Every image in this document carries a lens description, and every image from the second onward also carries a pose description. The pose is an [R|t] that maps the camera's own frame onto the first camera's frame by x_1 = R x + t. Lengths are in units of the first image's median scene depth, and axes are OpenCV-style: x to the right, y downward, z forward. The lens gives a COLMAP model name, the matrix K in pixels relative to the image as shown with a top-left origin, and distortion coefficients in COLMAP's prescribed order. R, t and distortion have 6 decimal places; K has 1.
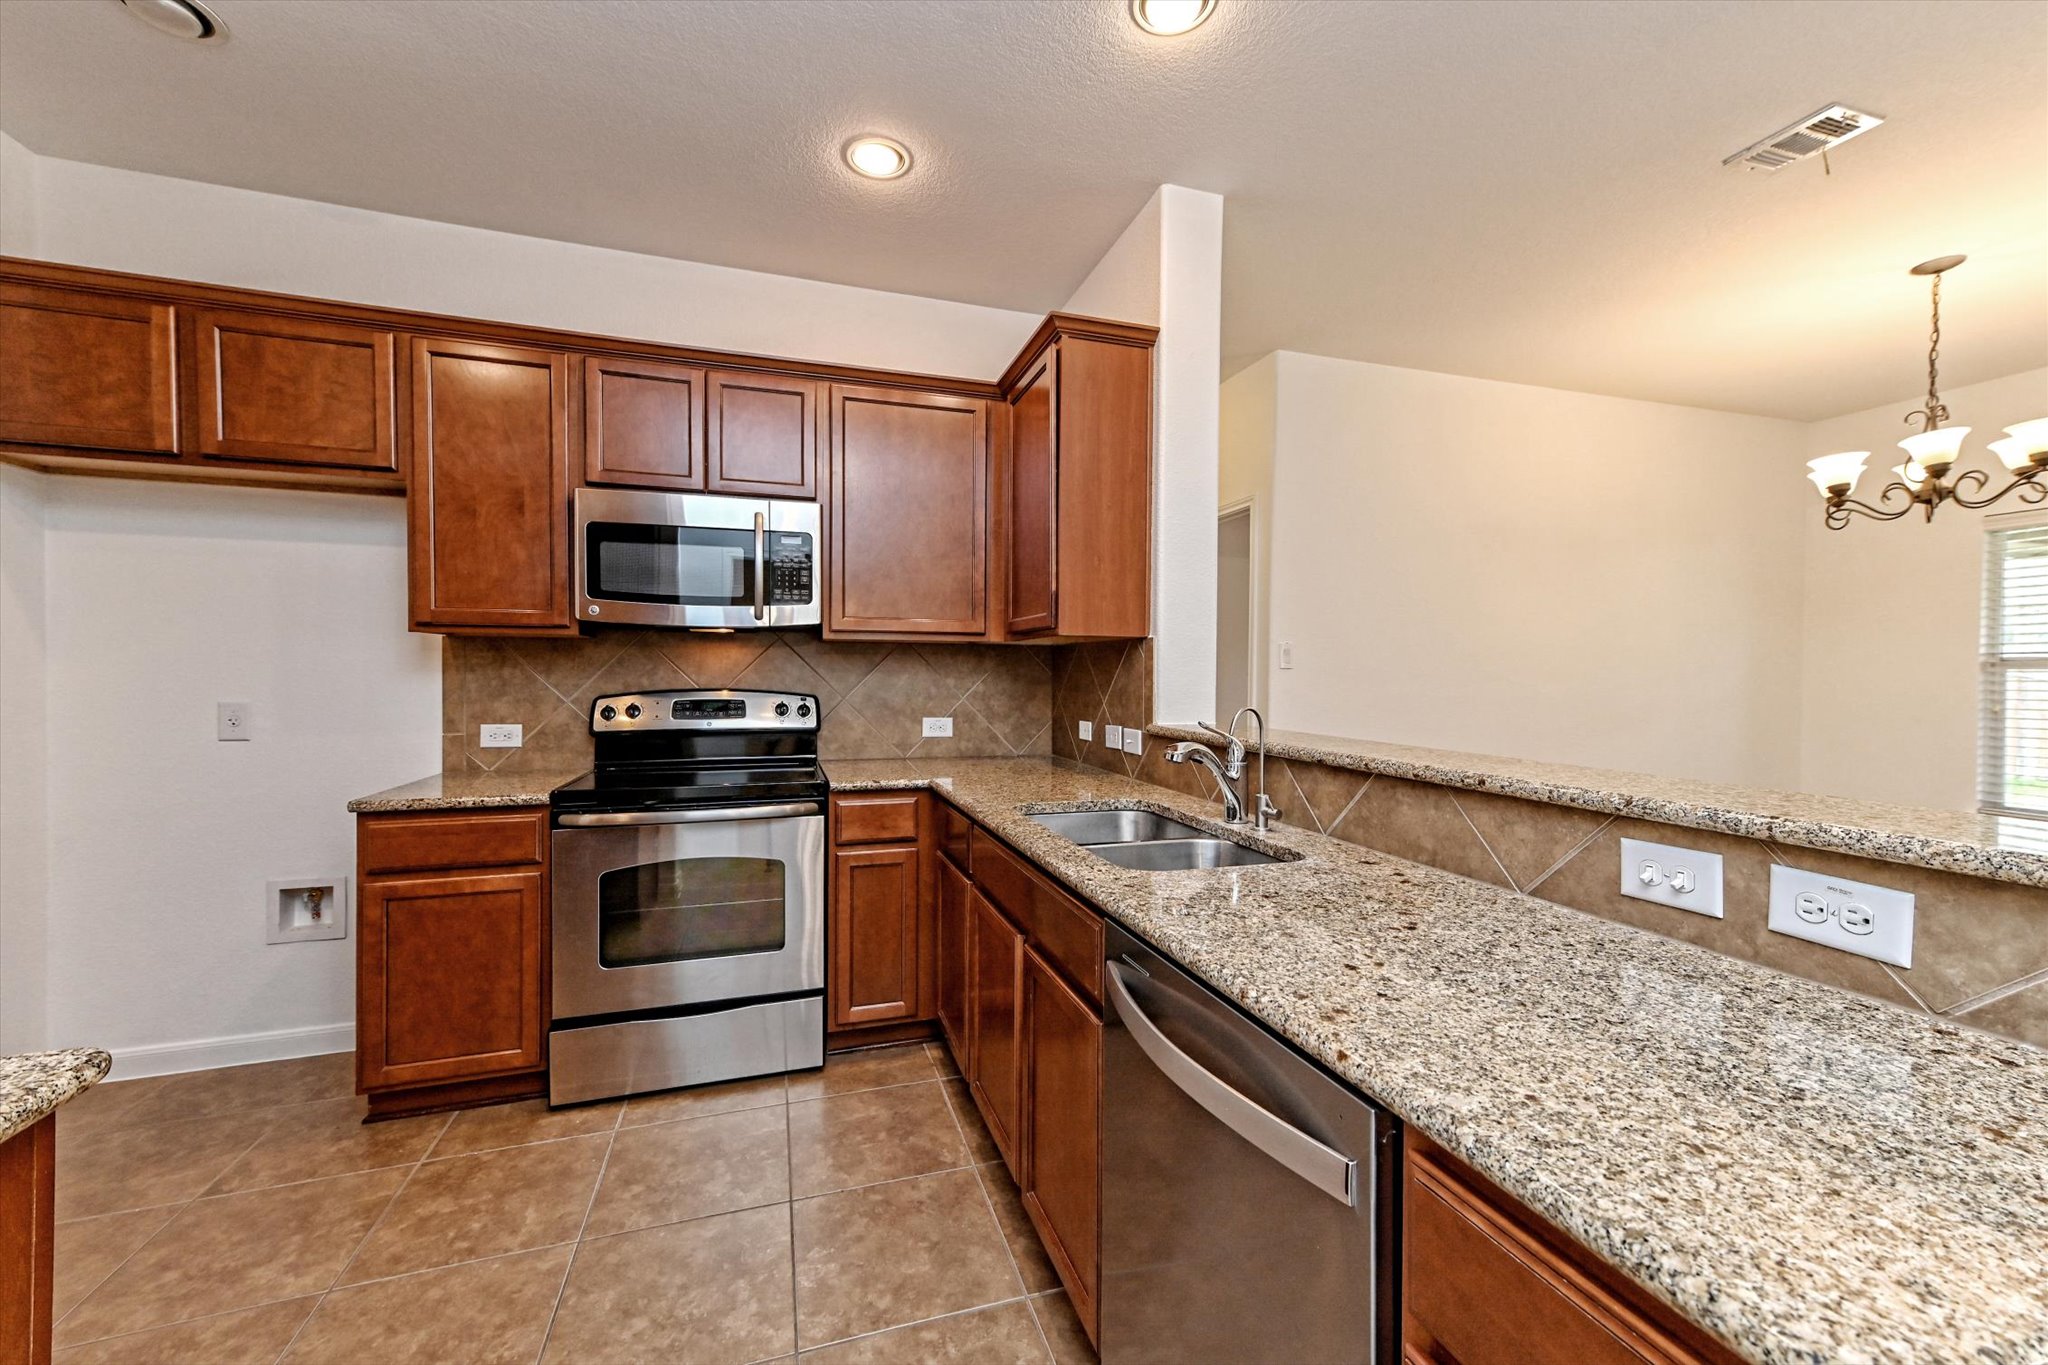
lens RADIAL K [[808.9, 0, 1022.2], [0, 808.9, 678.0], [0, 0, 1]] dist [0.023282, -0.000055]
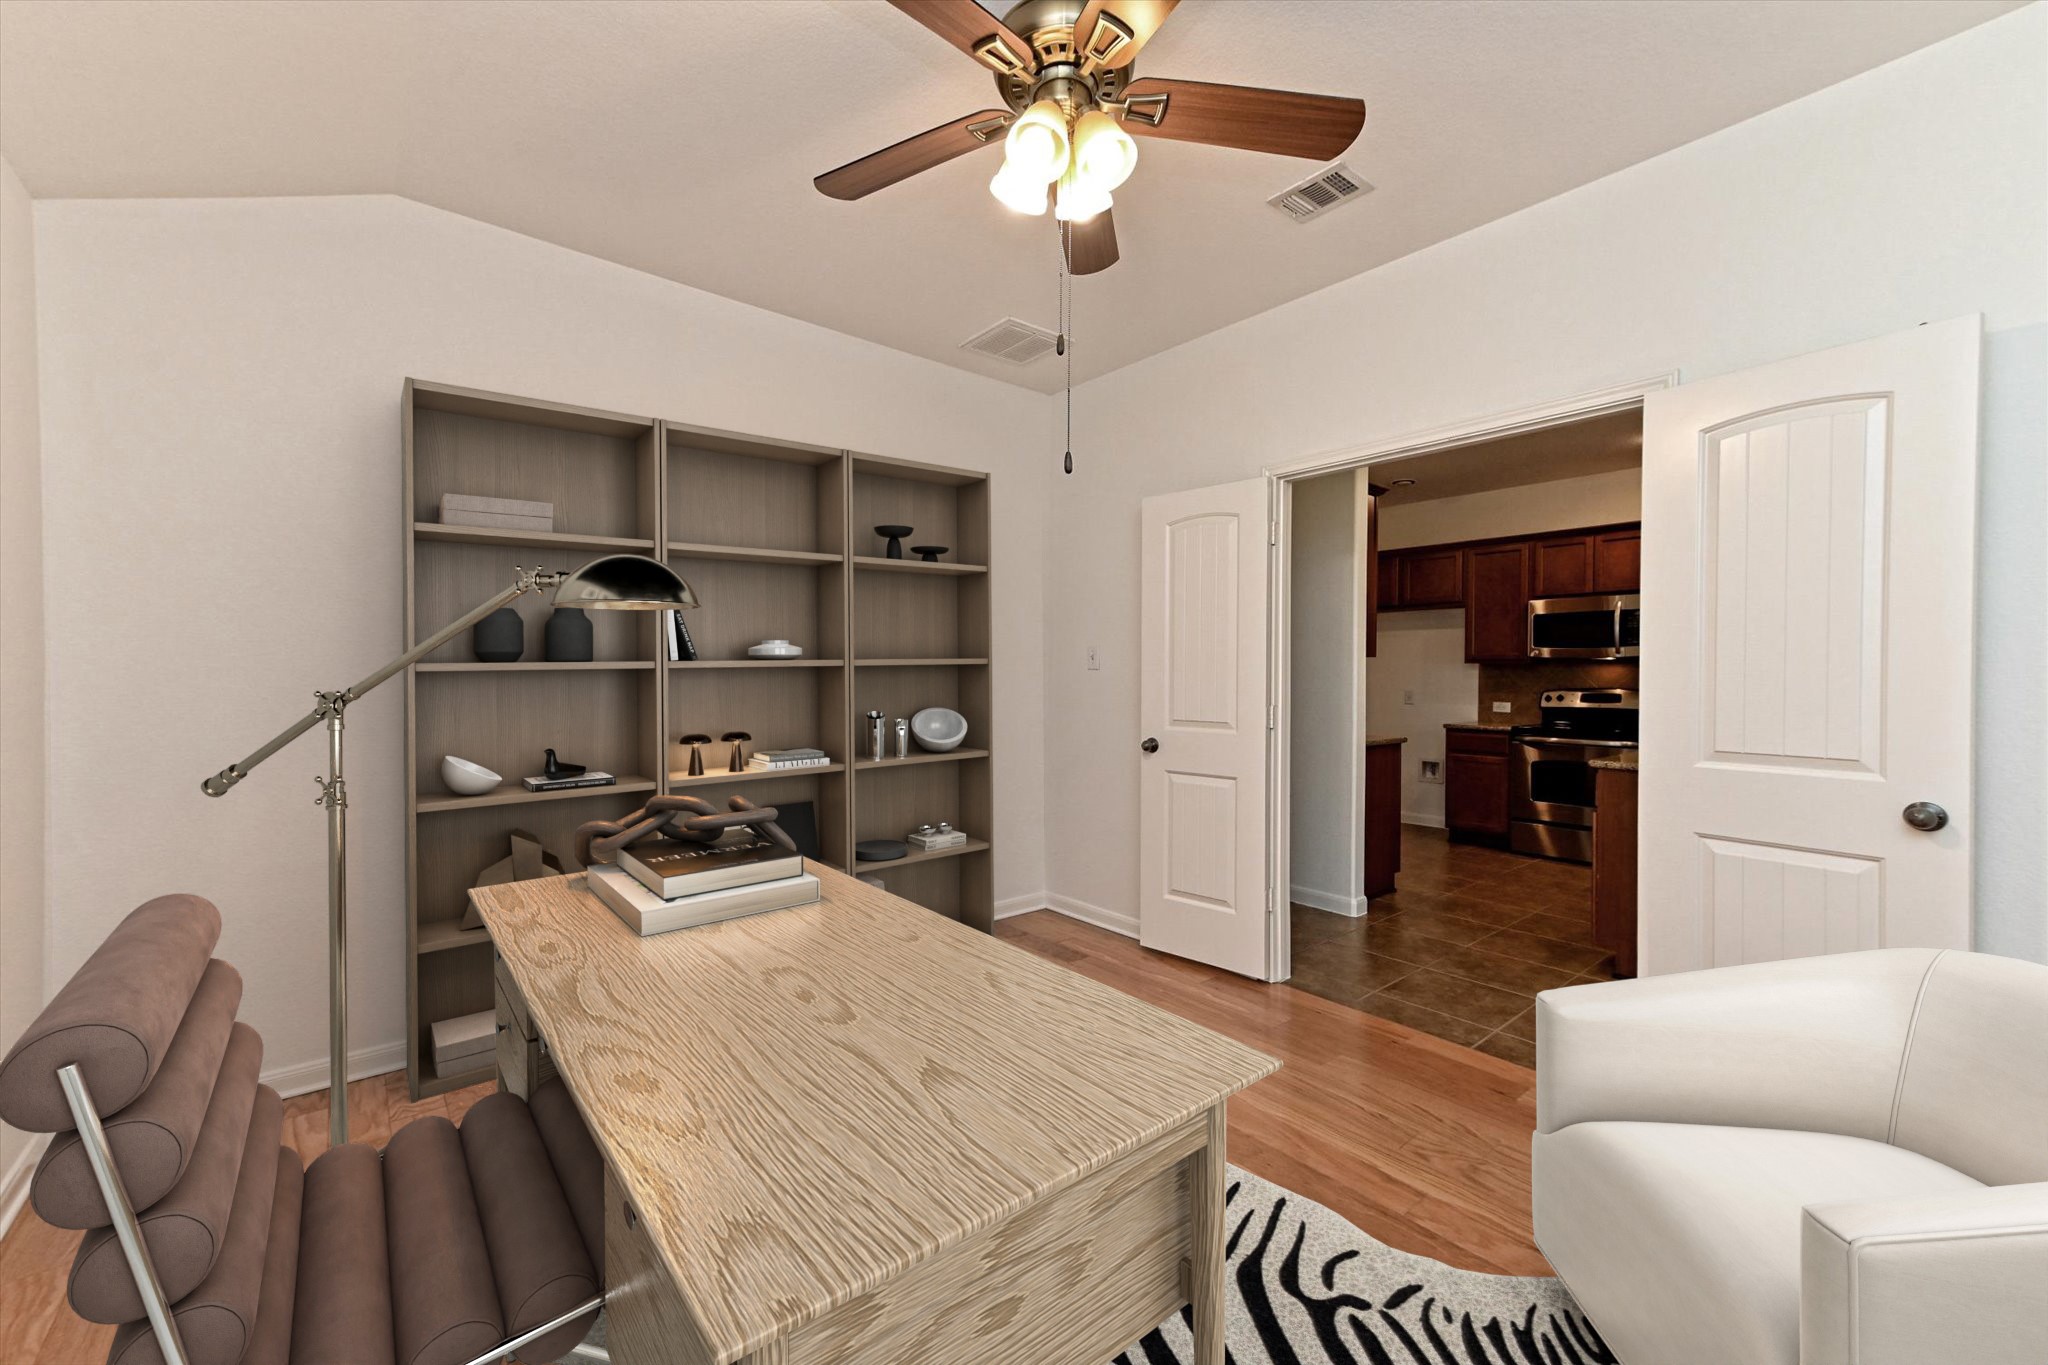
lens RADIAL K [[808.9, 0, 1022.2], [0, 808.9, 678.0], [0, 0, 1]] dist [0.023282, -0.000055]
pose [[0.385074, 0.005873, -0.922867, 0.979595], [-0.009143, 0.999955, 0.002548, -0.004552], [0.922841, 0.007457, 0.385110, -1.151693]]
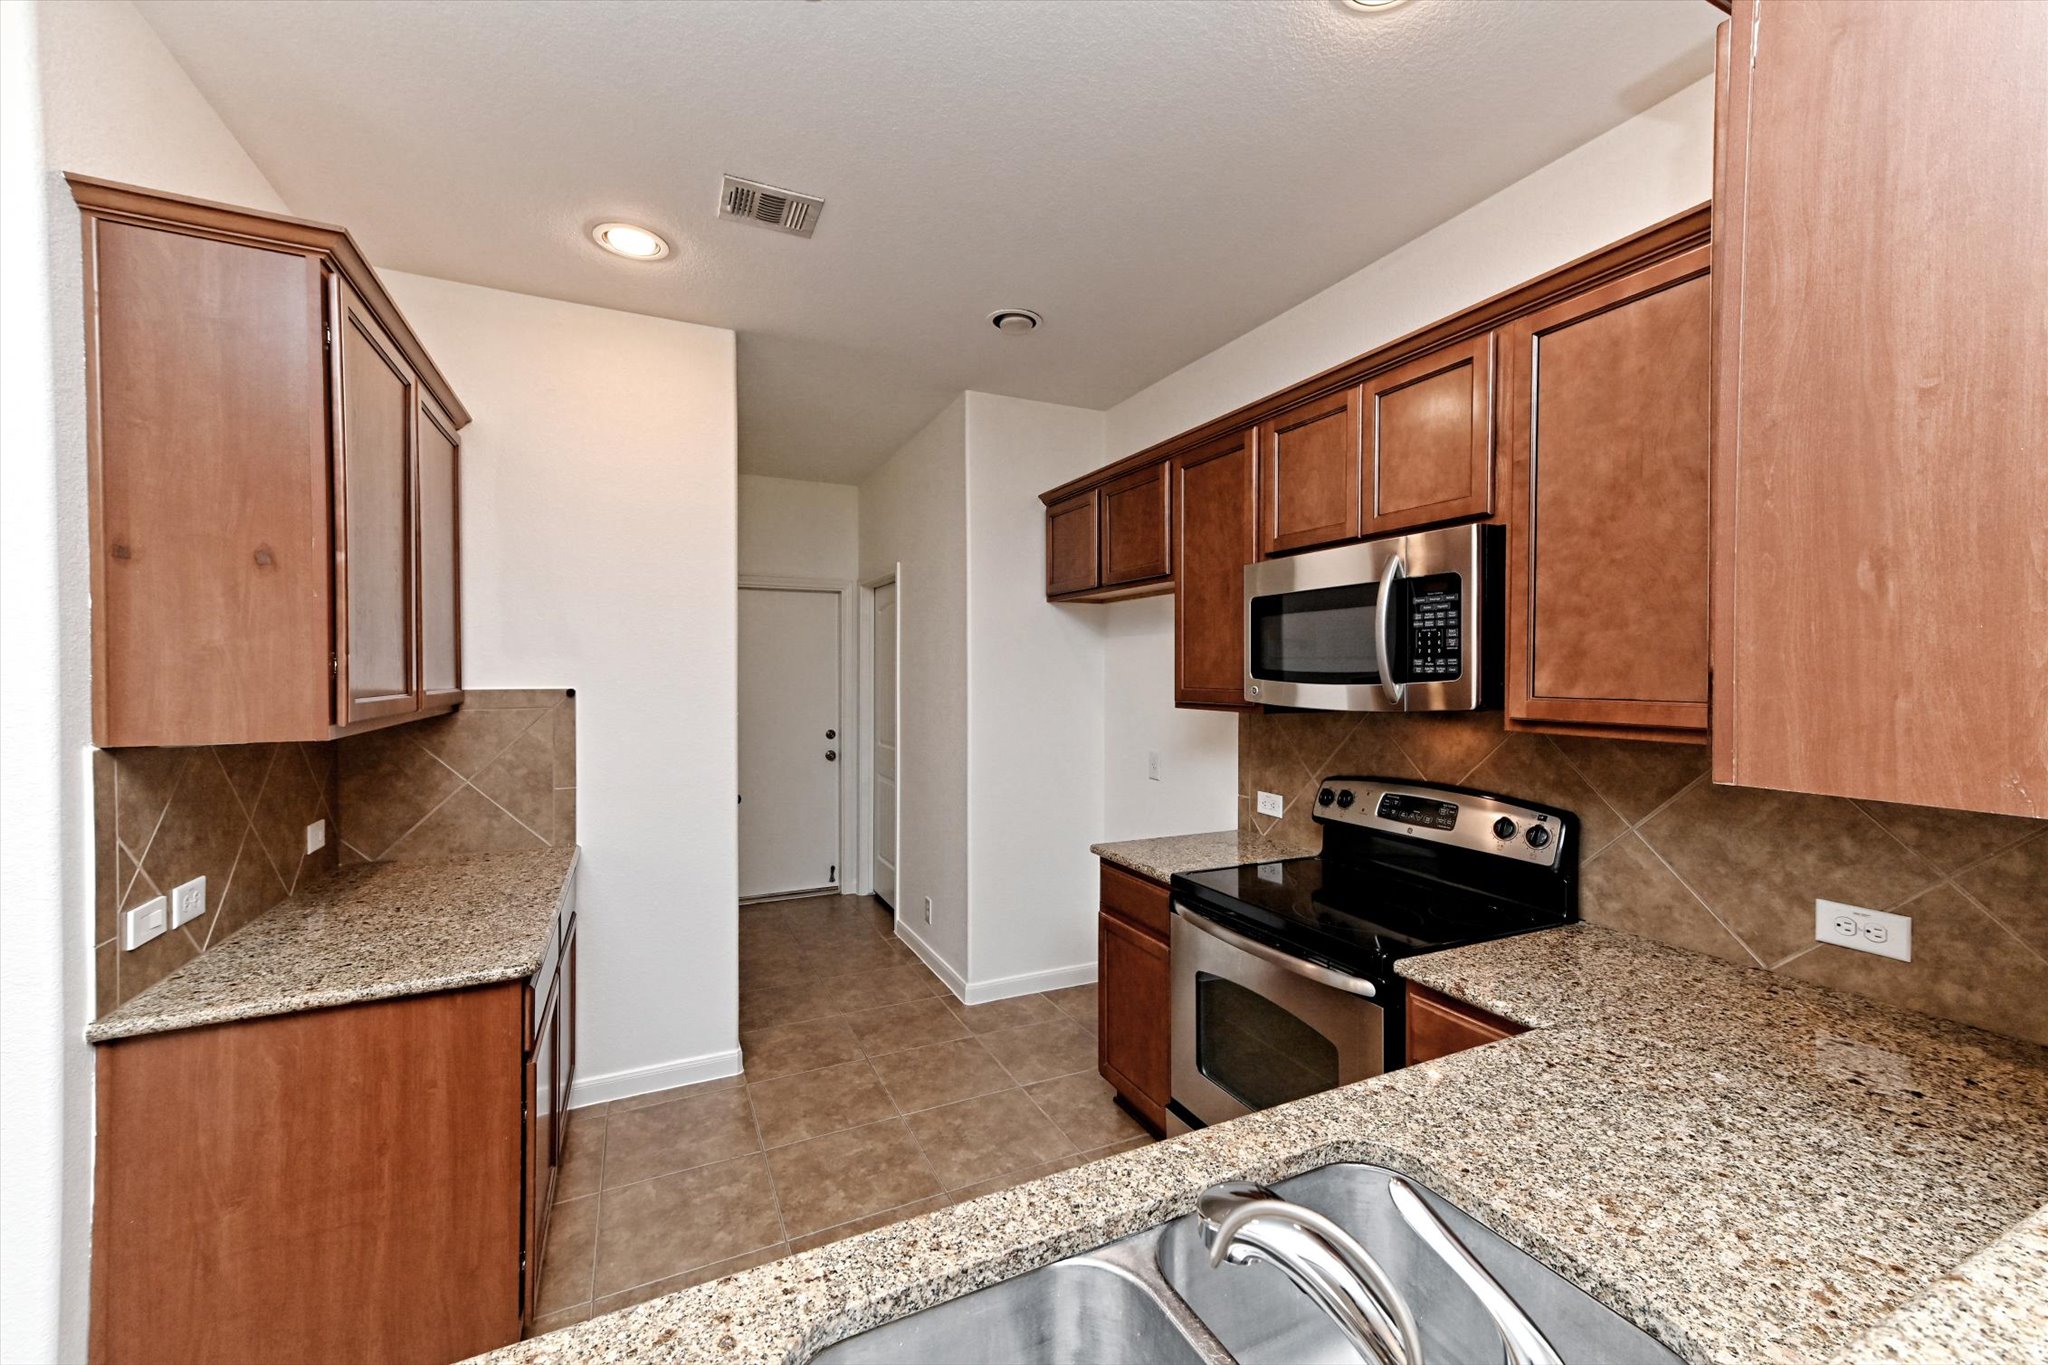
lens RADIAL K [[808.9, 0, 1022.2], [0, 808.9, 678.0], [0, 0, 1]] dist [0.023282, -0.000055]
pose [[0.139210, 0.003739, -0.990256, 0.343840], [-0.007921, 0.999965, 0.002663, -0.091747], [0.990231, 0.007473, 0.139235, 0.558333]]
